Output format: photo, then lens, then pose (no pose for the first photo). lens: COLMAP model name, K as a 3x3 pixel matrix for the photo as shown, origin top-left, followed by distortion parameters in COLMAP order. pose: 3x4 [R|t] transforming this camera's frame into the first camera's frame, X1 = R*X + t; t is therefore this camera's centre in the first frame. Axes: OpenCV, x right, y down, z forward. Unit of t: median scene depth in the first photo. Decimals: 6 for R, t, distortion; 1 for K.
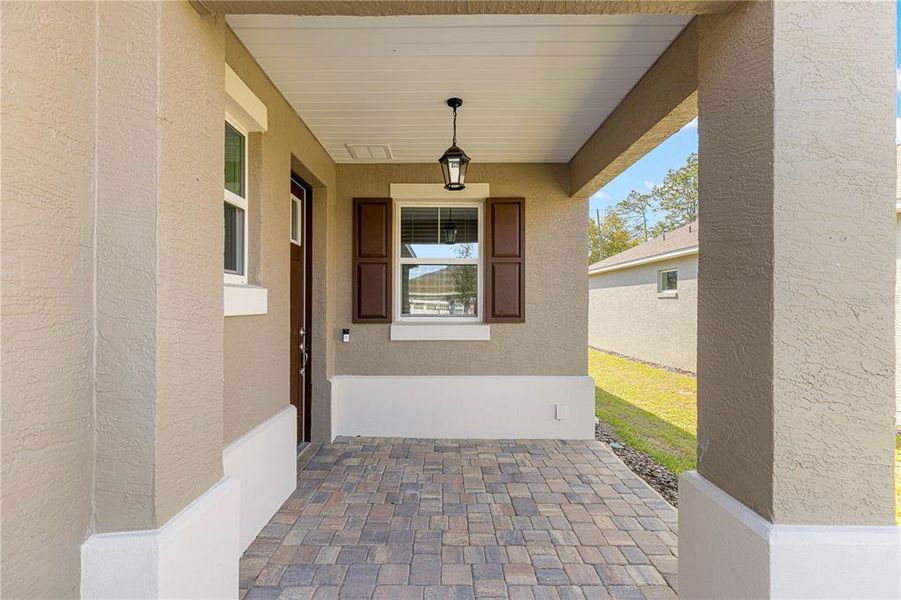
lens RADIAL K [[409.6, 0, 450.5], [0, 409.6, 300.0], [0, 0, 1]] dist [0.009300, 0.000036]
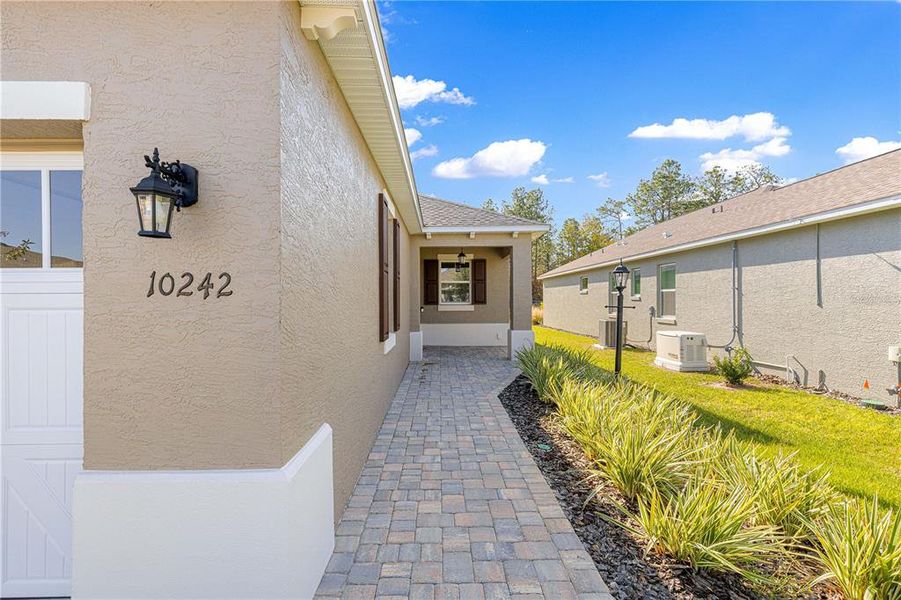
lens RADIAL K [[403.2, 0, 450.5], [0, 403.2, 300.0], [0, 0, 1]] dist [0.001743, -0.000034]
pose [[0.999956, -0.004453, 0.008212, -0.084744], [0.004340, 0.999896, 0.013779, -0.012043], [-0.008272, -0.013743, 0.999871, -1.732341]]
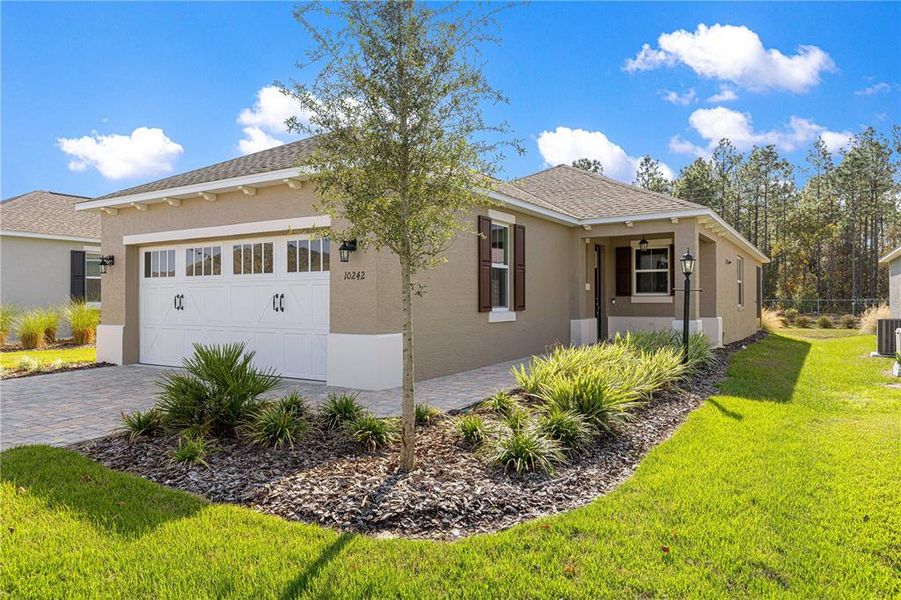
lens RADIAL K [[589.4, 0, 450.5], [0, 589.4, 300.0], [0, 0, 1]] dist [-0.002307, -0.000696]
pose [[0.840342, -0.001042, -0.542055, 0.900921], [0.007777, 0.999918, 0.010135, 0.036872], [0.542000, -0.012732, 0.840282, -2.707099]]
